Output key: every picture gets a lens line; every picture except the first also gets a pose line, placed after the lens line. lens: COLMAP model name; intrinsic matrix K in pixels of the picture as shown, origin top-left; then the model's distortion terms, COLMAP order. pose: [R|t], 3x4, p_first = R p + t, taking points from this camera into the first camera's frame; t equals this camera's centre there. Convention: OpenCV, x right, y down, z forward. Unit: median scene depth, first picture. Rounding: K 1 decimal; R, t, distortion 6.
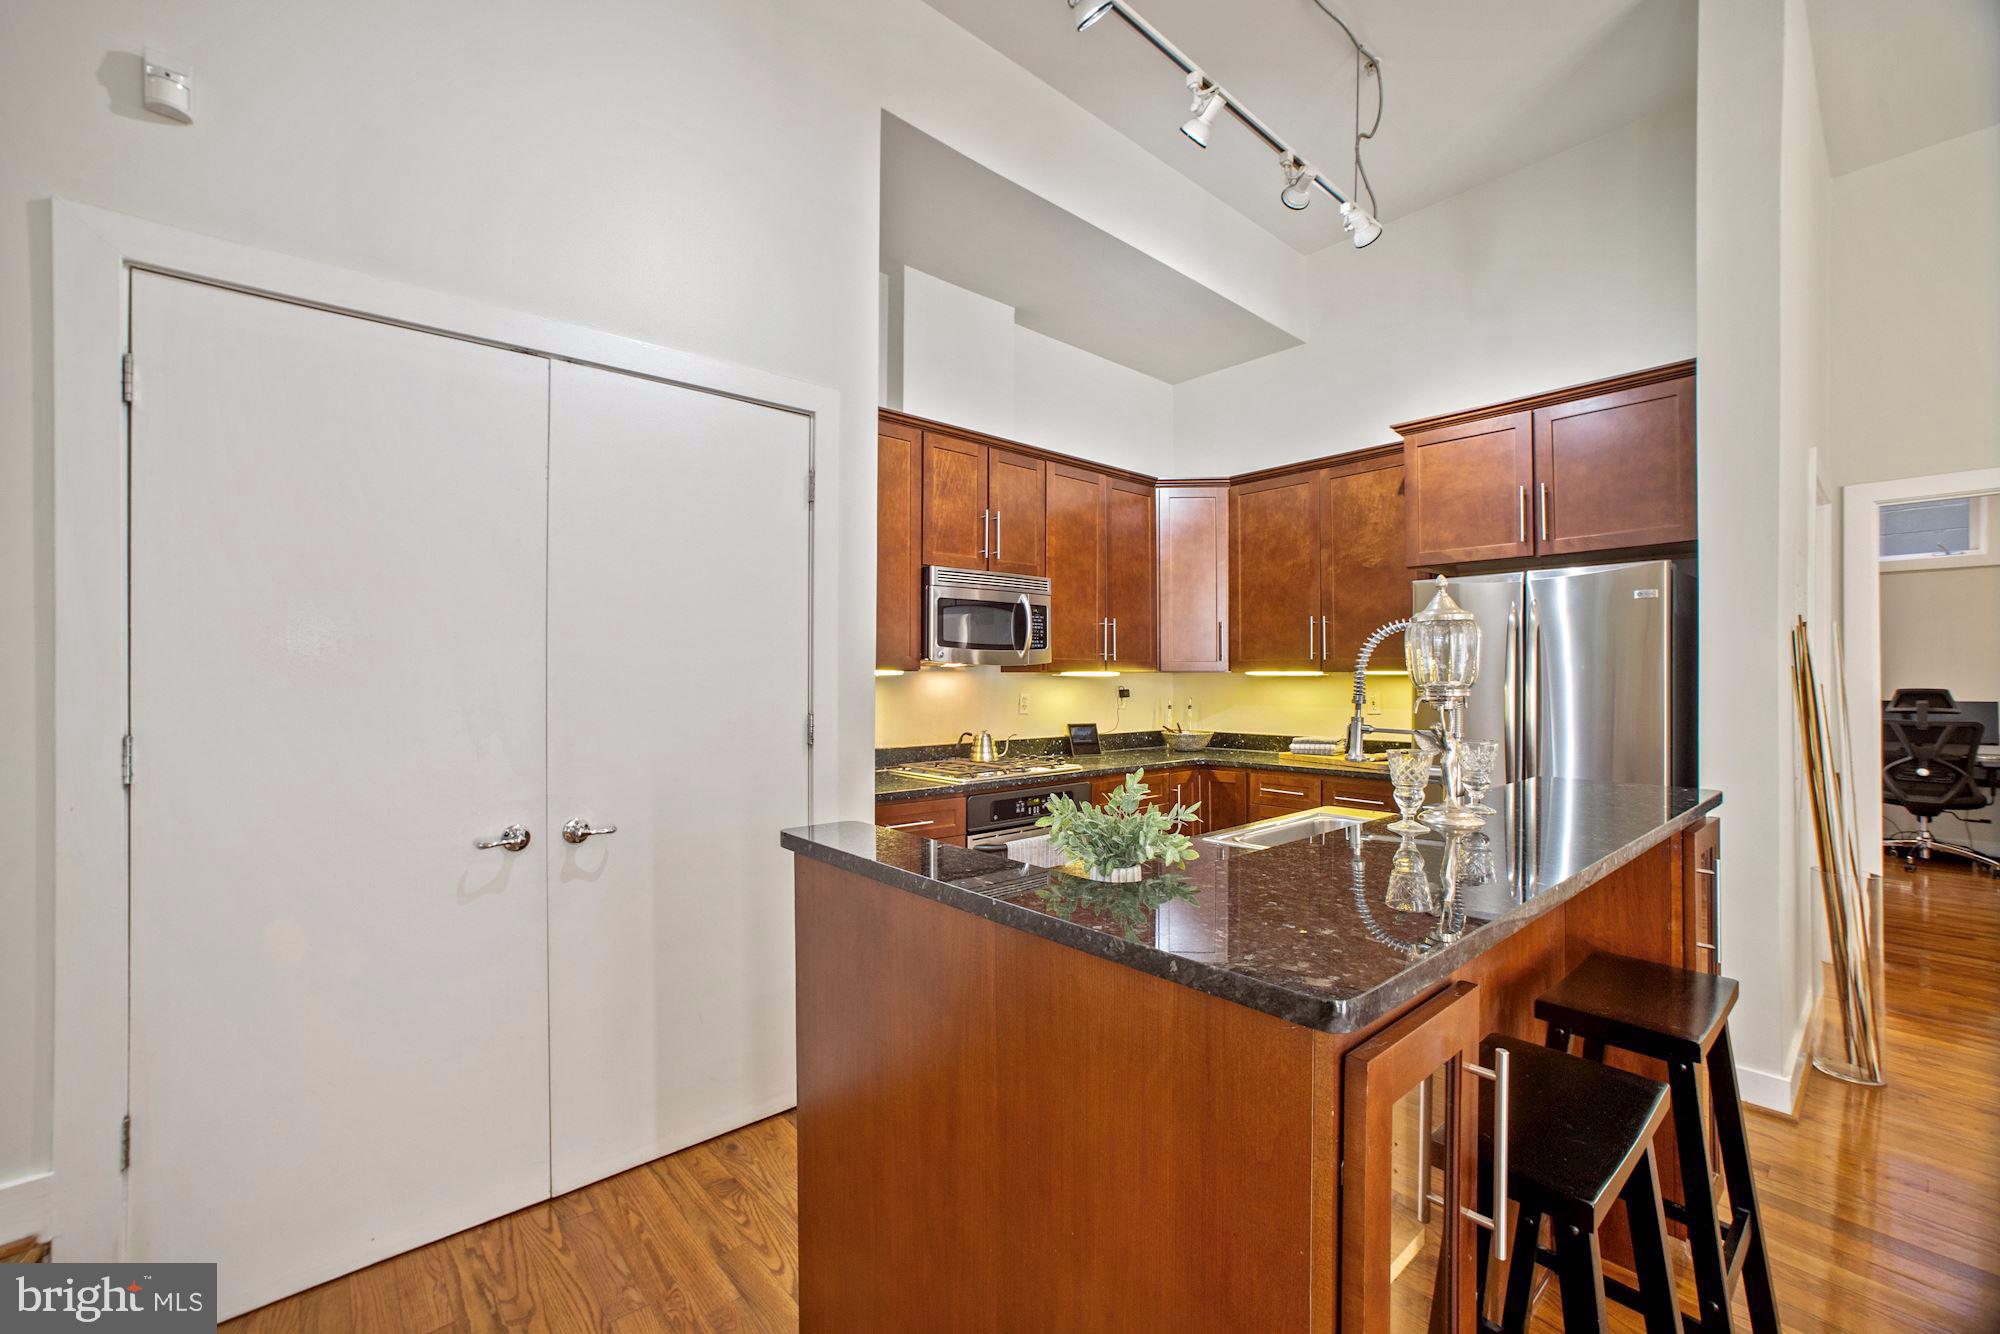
lens RADIAL K [[819.4, 0, 946.3], [0, 819.4, 674.9], [0, 0, 1]] dist [-0.052142, 0.019891]
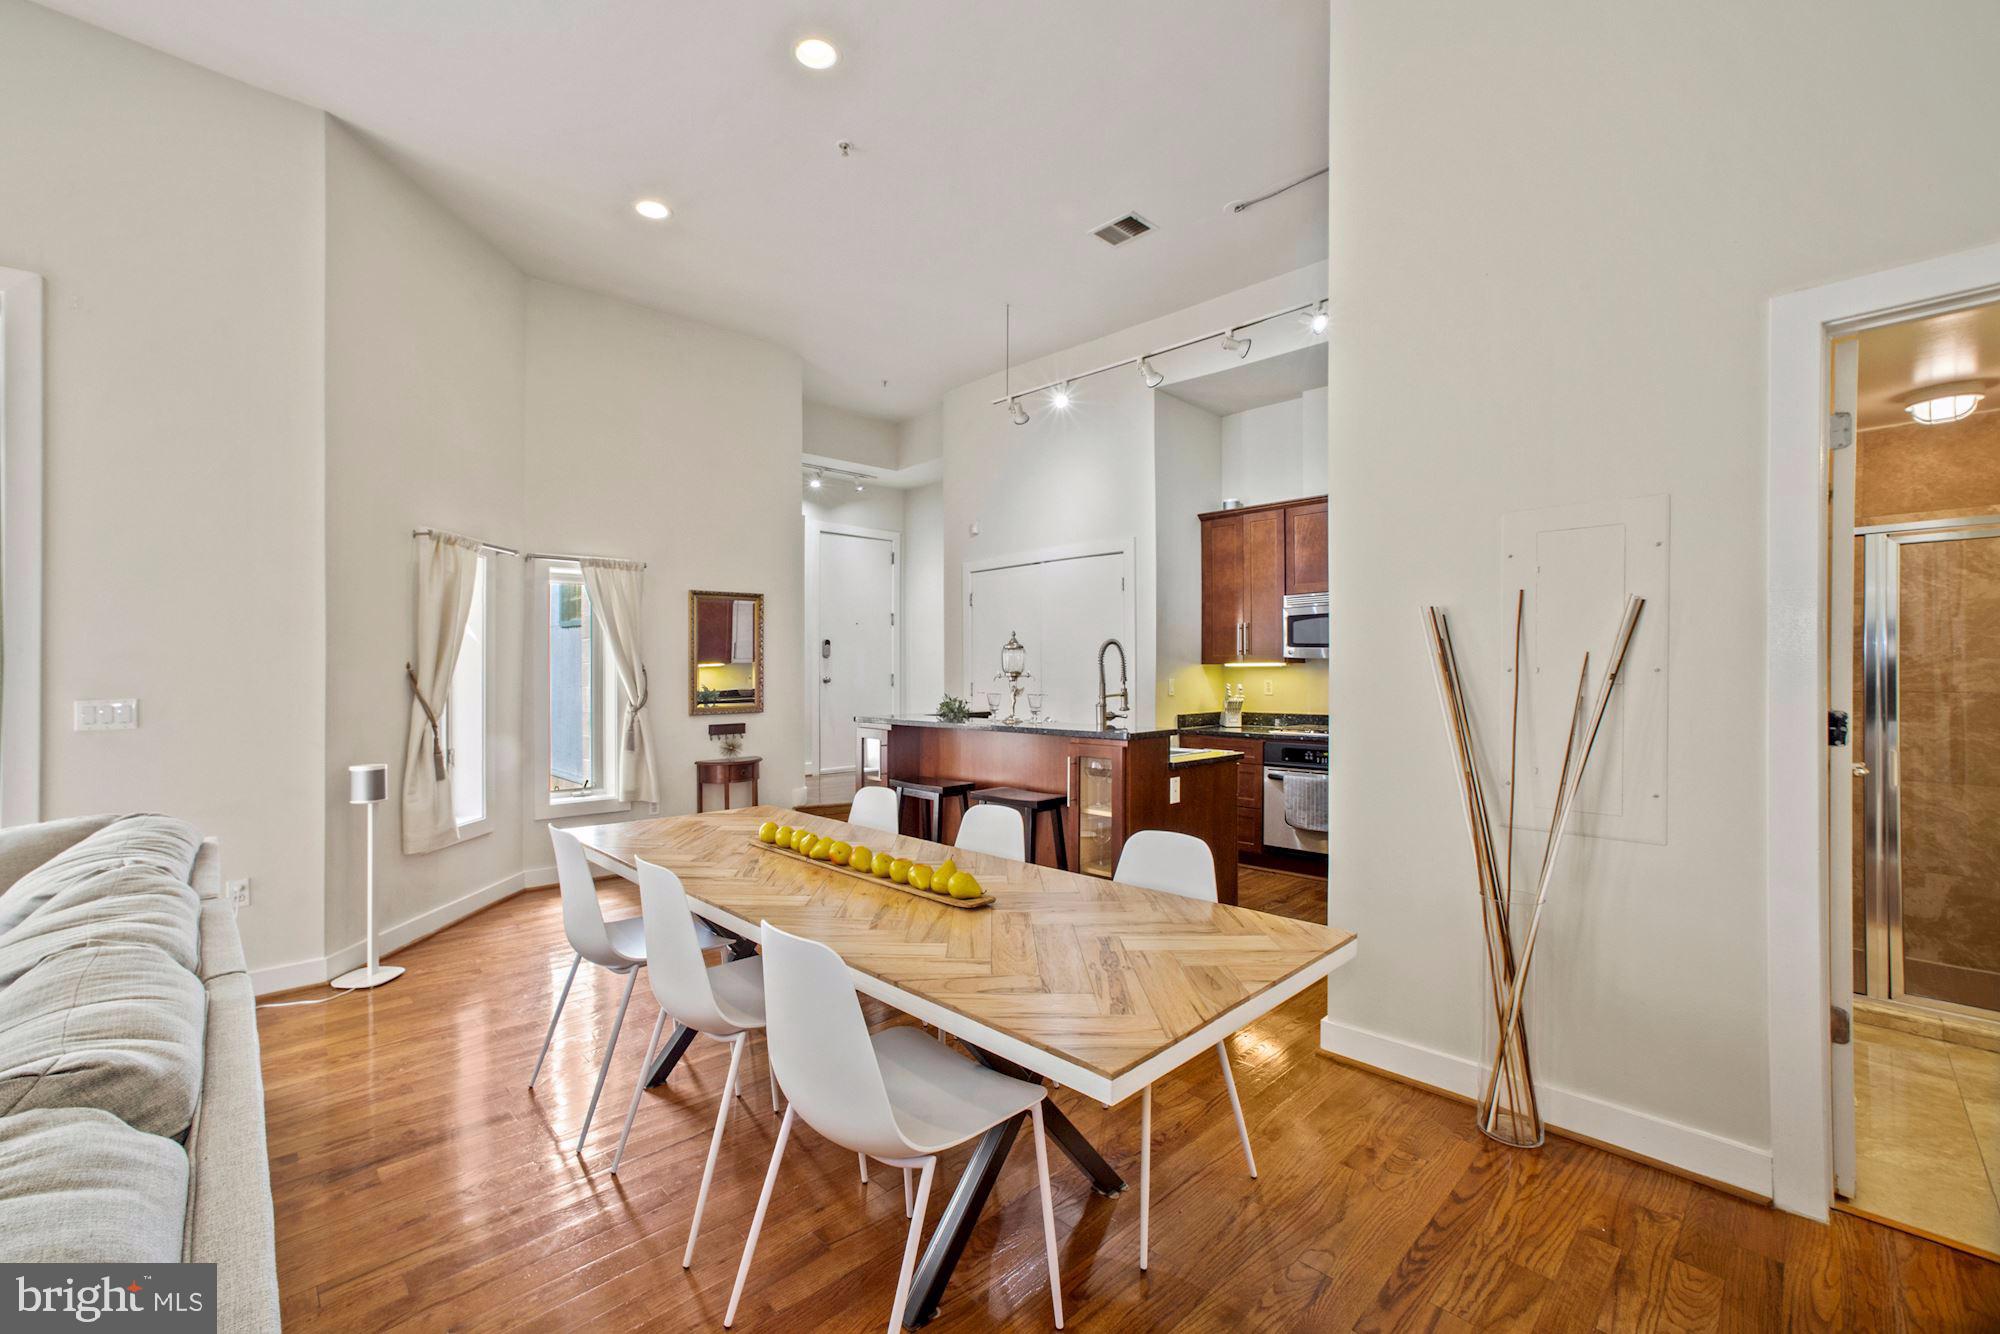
lens RADIAL K [[834.9, 0, 948.3], [0, 834.9, 670.6], [0, 0, 1]] dist [-0.000774, 0.000062]
pose [[0.064359, 0.005255, -0.997913, 1.381972], [0.009401, 0.999939, 0.005872, -0.005492], [0.997883, -0.009759, 0.064306, 0.233881]]
